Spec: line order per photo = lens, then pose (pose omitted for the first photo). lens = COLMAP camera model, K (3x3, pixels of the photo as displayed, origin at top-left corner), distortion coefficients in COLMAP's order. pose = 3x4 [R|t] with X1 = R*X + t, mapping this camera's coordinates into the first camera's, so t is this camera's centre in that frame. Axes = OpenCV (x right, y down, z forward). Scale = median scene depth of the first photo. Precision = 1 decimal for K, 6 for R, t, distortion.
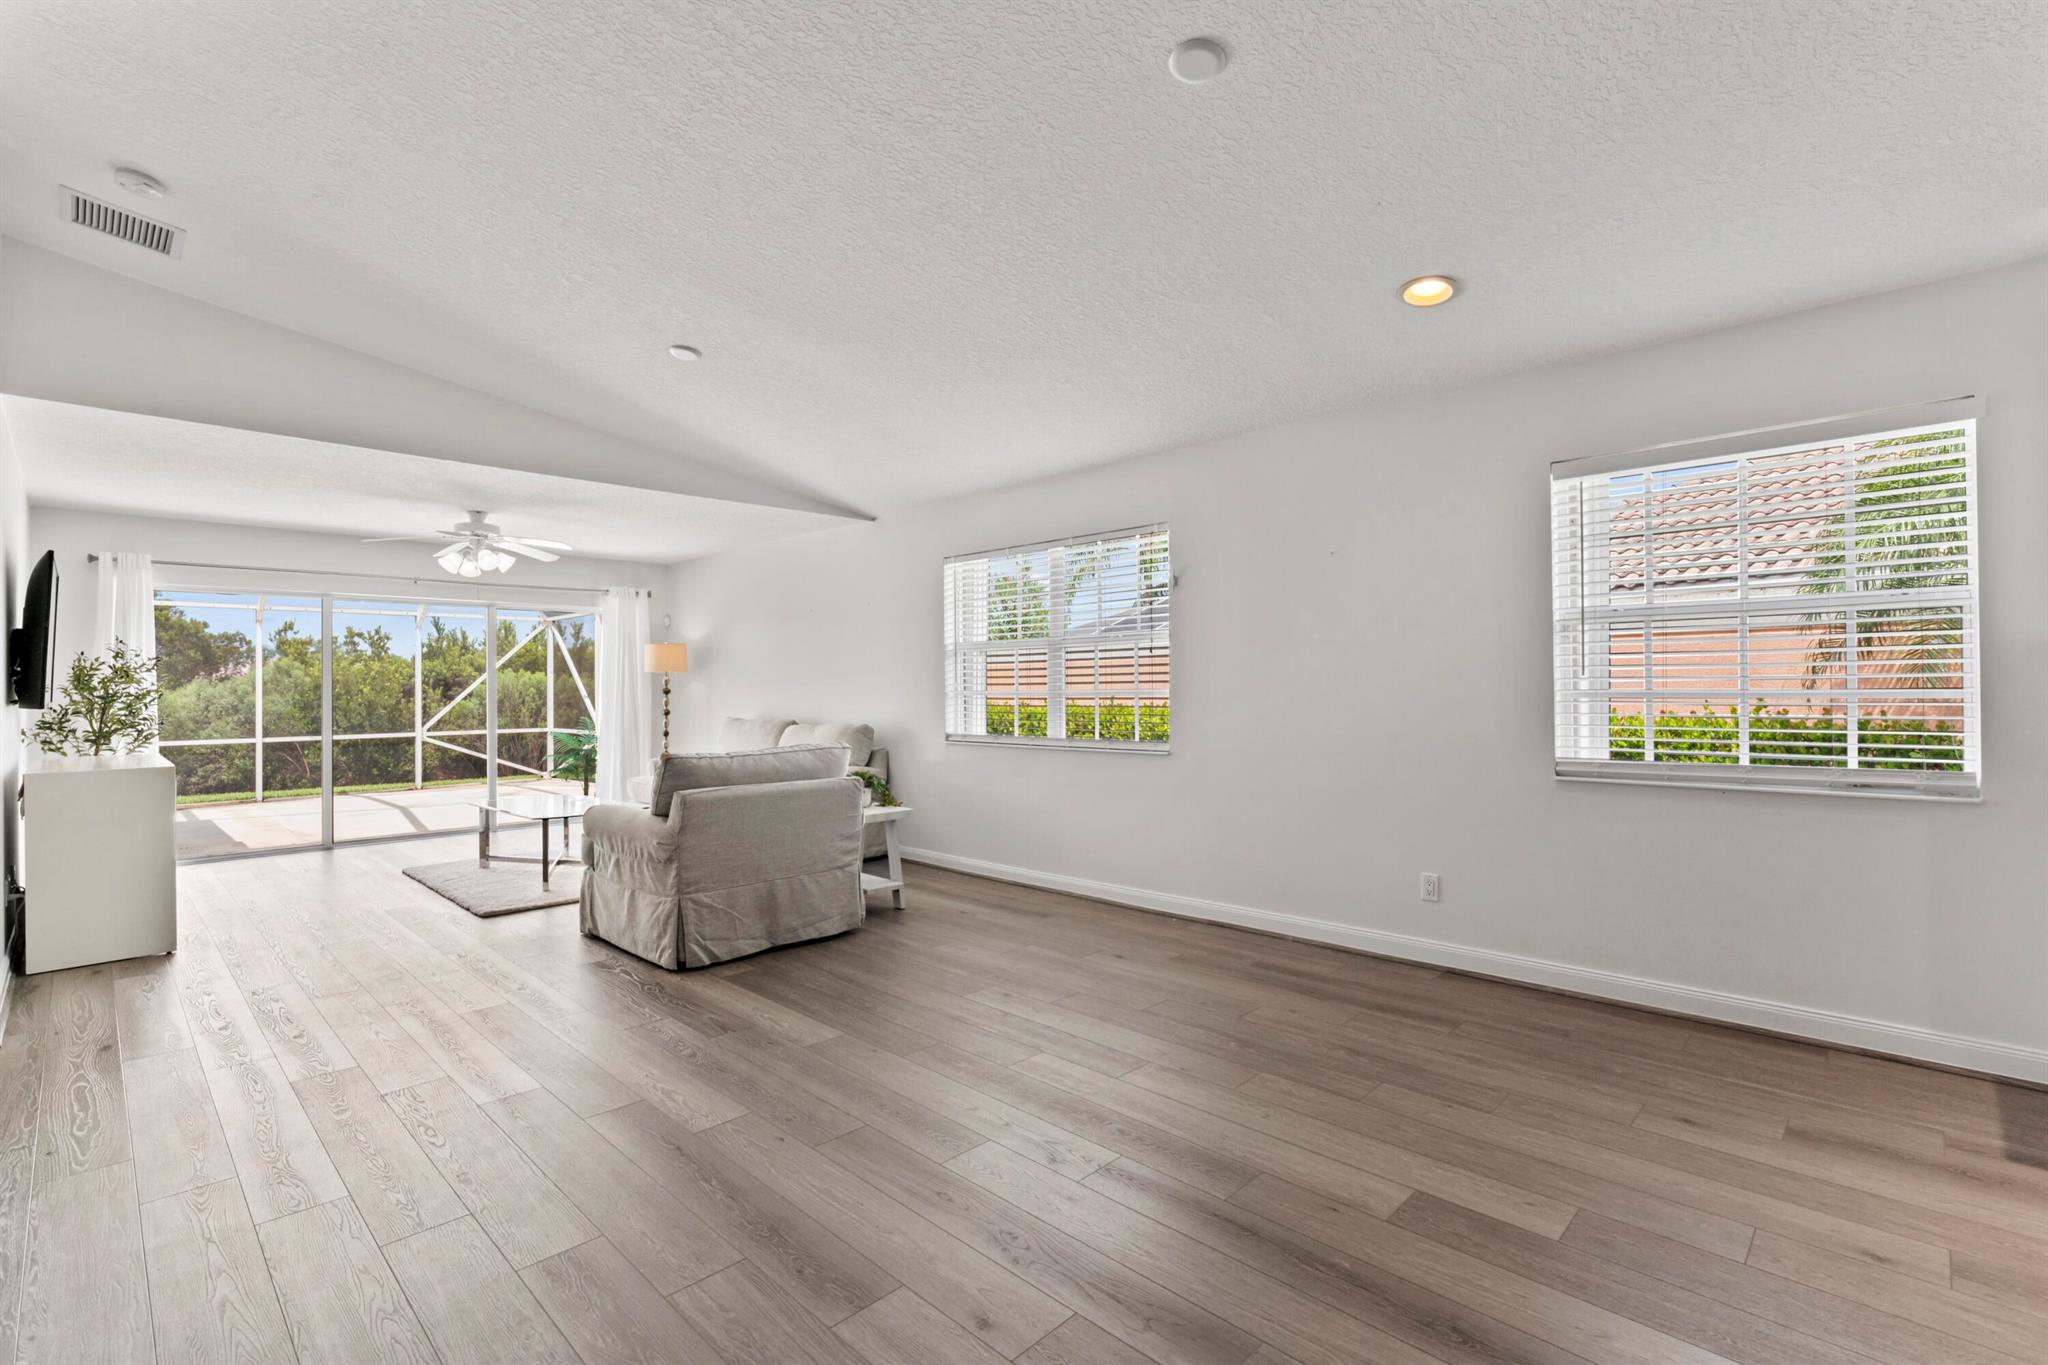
lens RADIAL K [[911.7, 0, 1031.9], [0, 911.7, 682.7], [0, 0, 1]] dist [-0.000538, -0.000316]
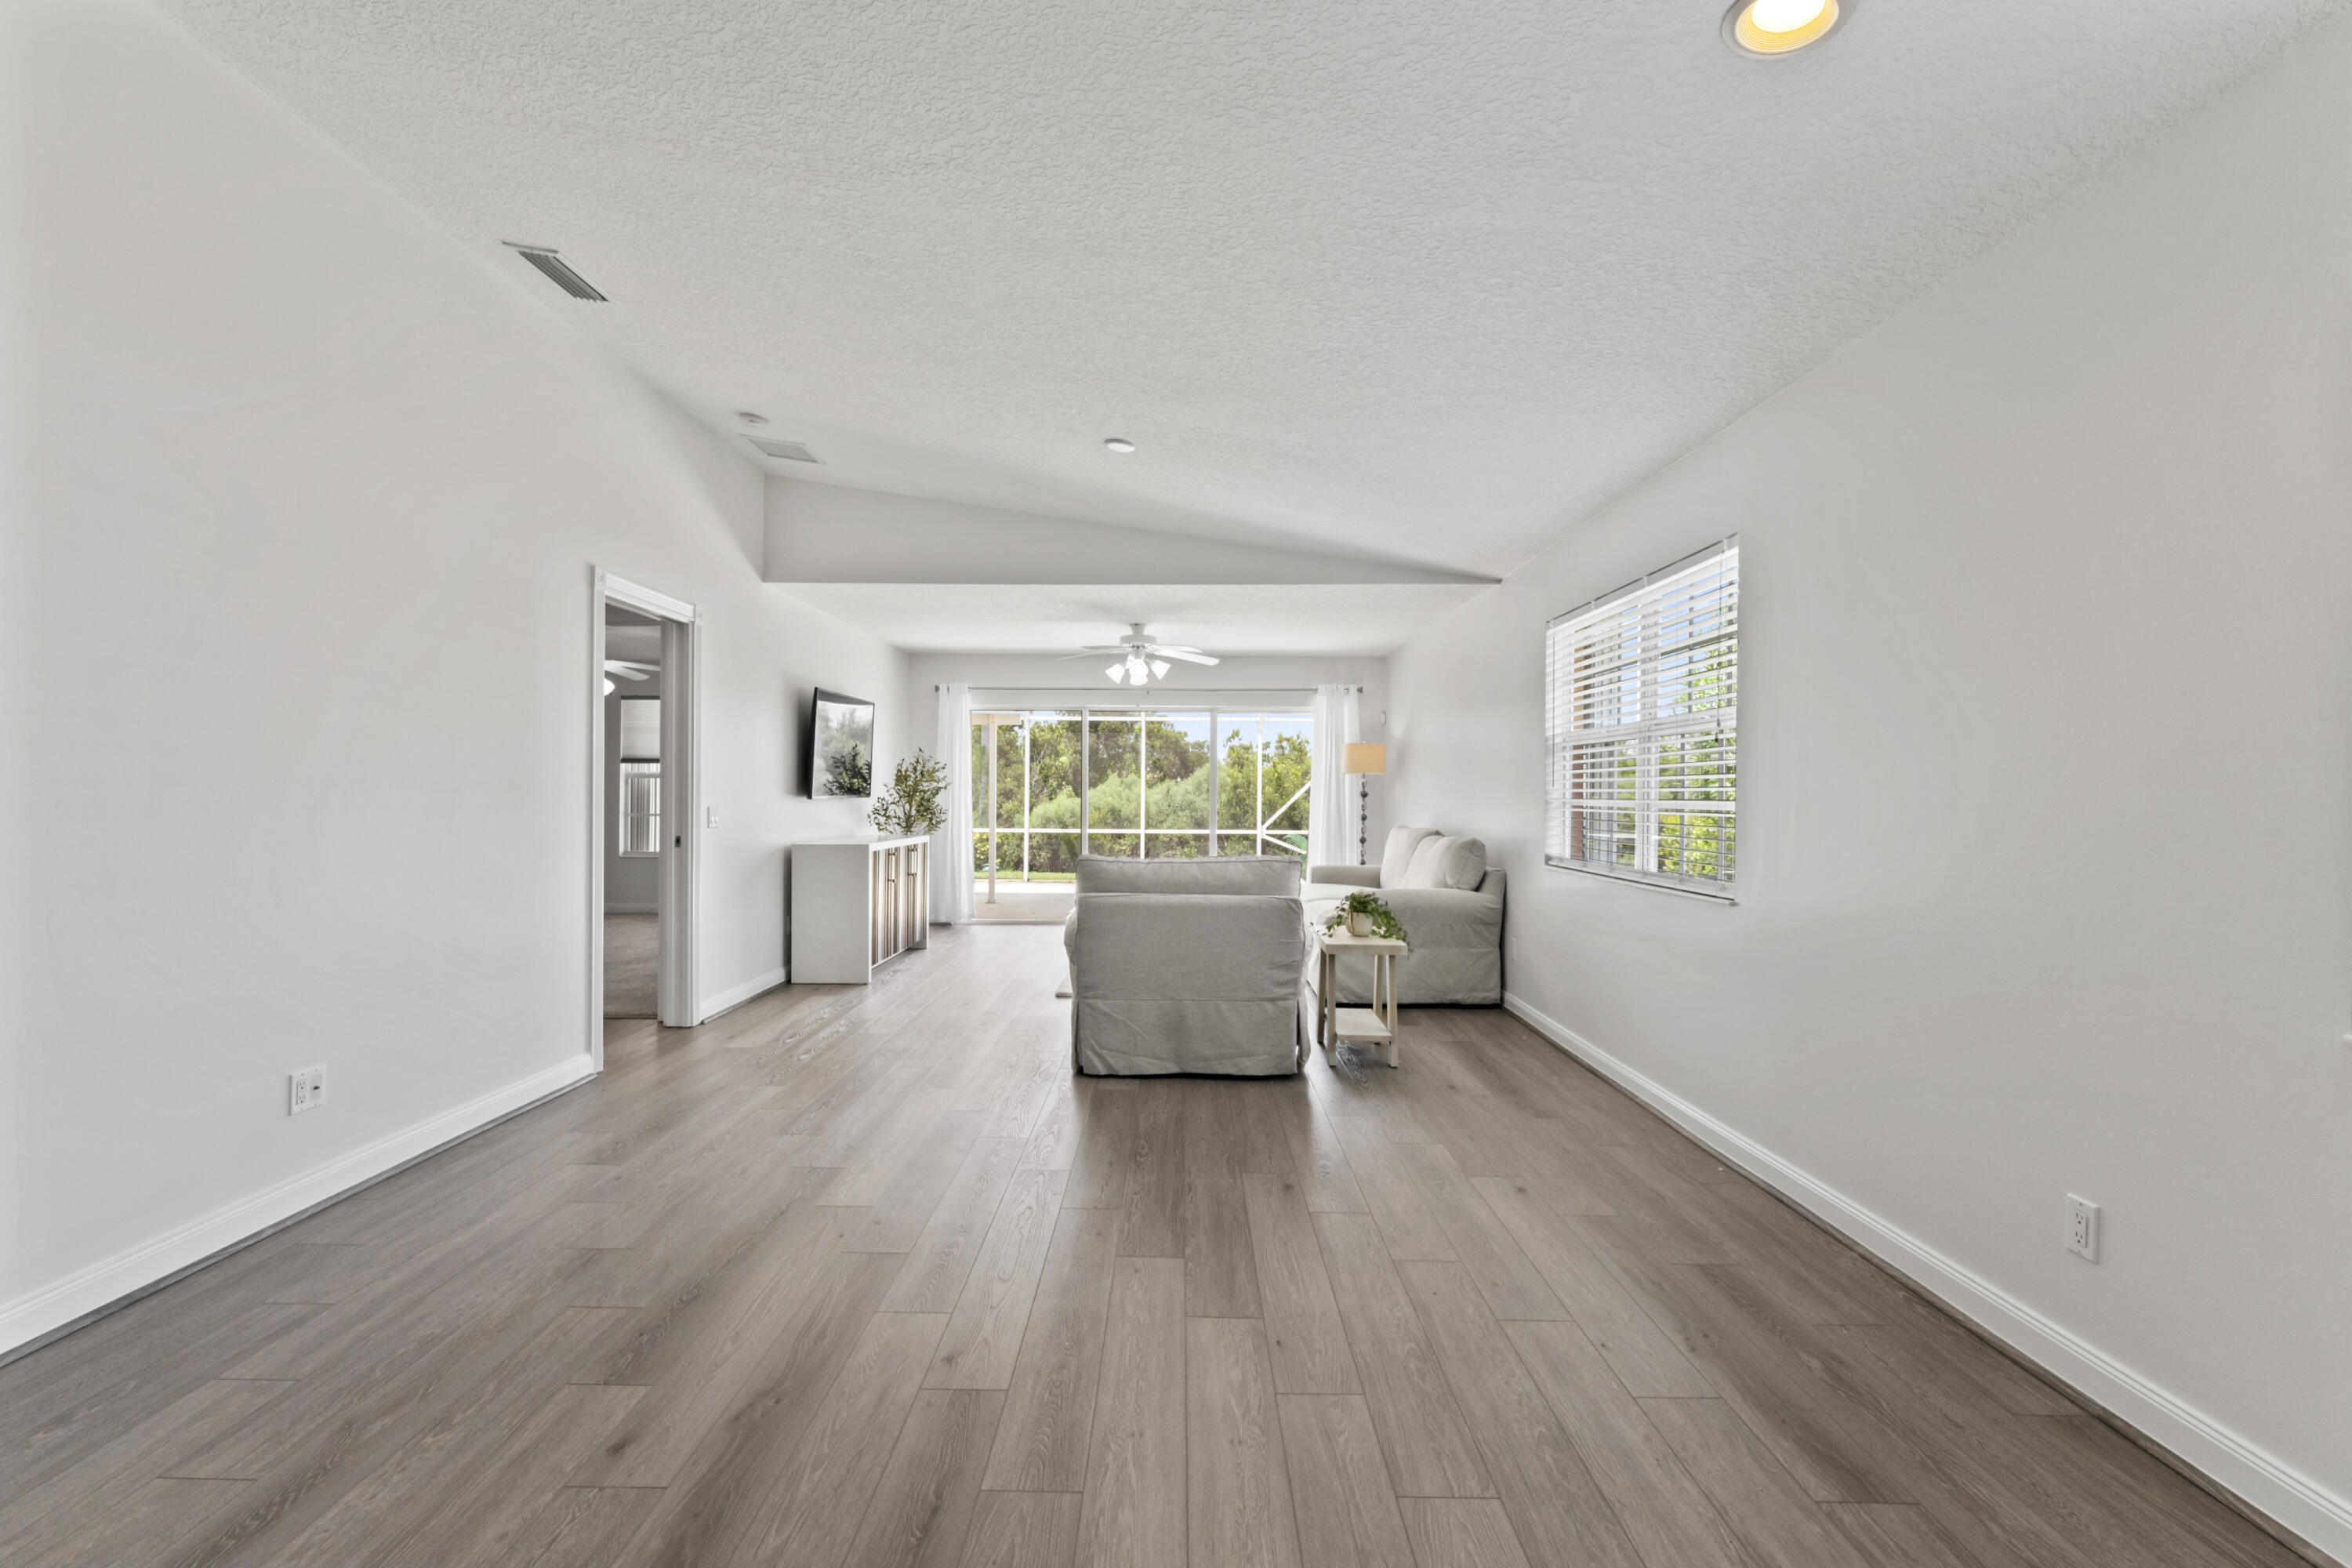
lens RADIAL K [[1047.1, 0, 1189.3], [0, 1047.1, 788.9], [0, 0, 1]] dist [-0.000538, -0.000316]
pose [[0.695415, 0.010814, -0.718527, 0.471191], [-0.009558, 0.999938, 0.005799, -0.001469], [0.718545, 0.002835, 0.695475, 0.271692]]
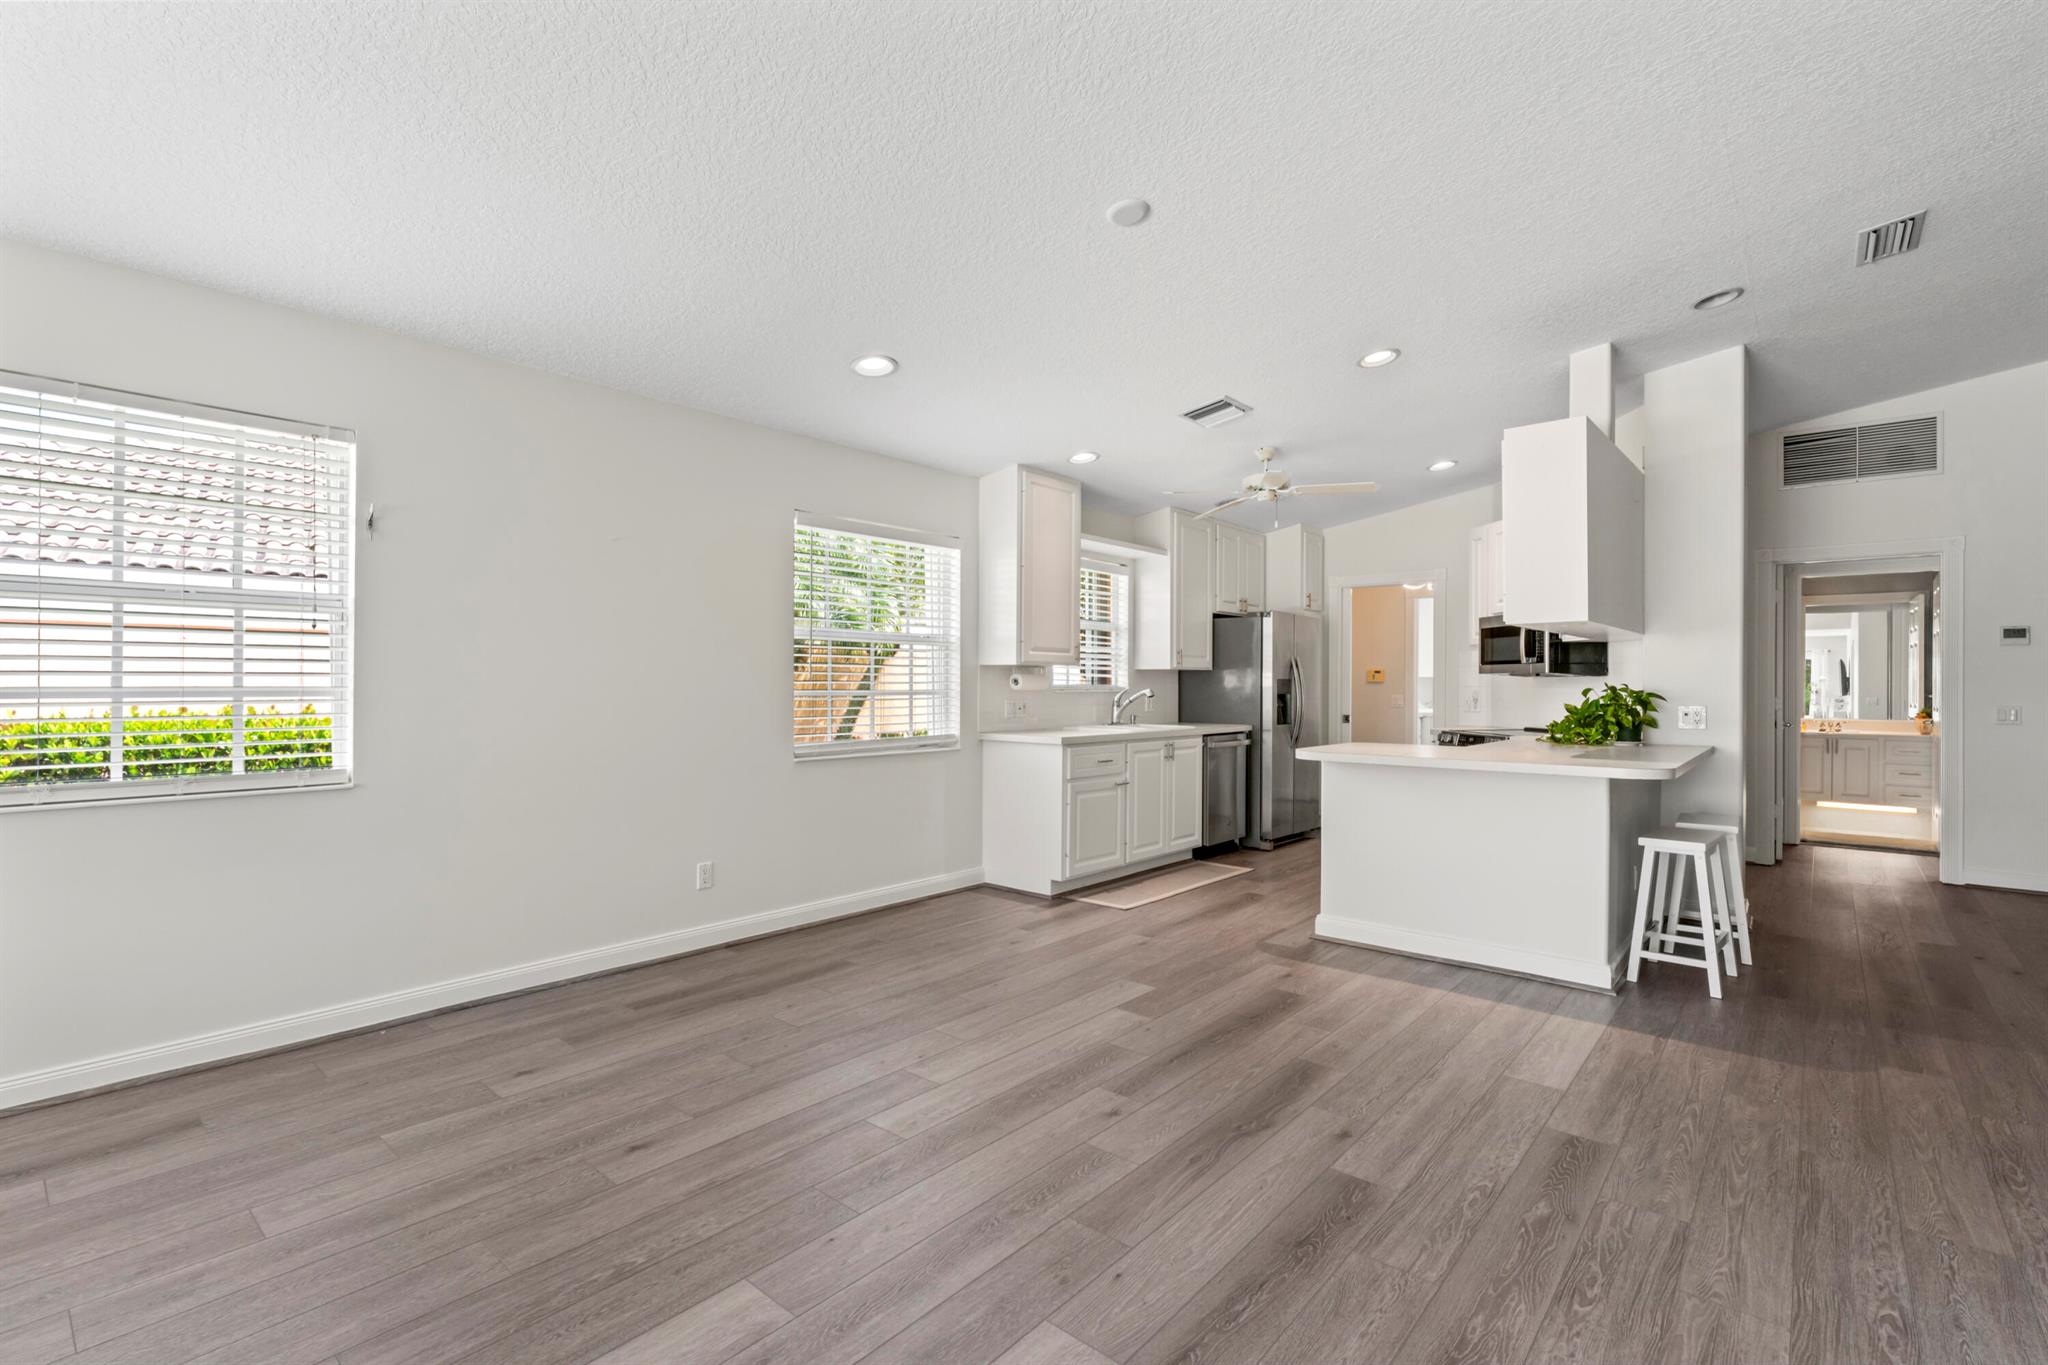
lens RADIAL K [[911.7, 0, 1009.1], [0, 911.7, 685.3], [0, 0, 1]] dist [-0.000538, -0.000316]
pose [[-0.037560, 0.009561, 0.999249, -0.596678], [-0.010082, 0.999900, -0.009946, 0.009926], [-0.999243, -0.010448, -0.037460, 0.648173]]
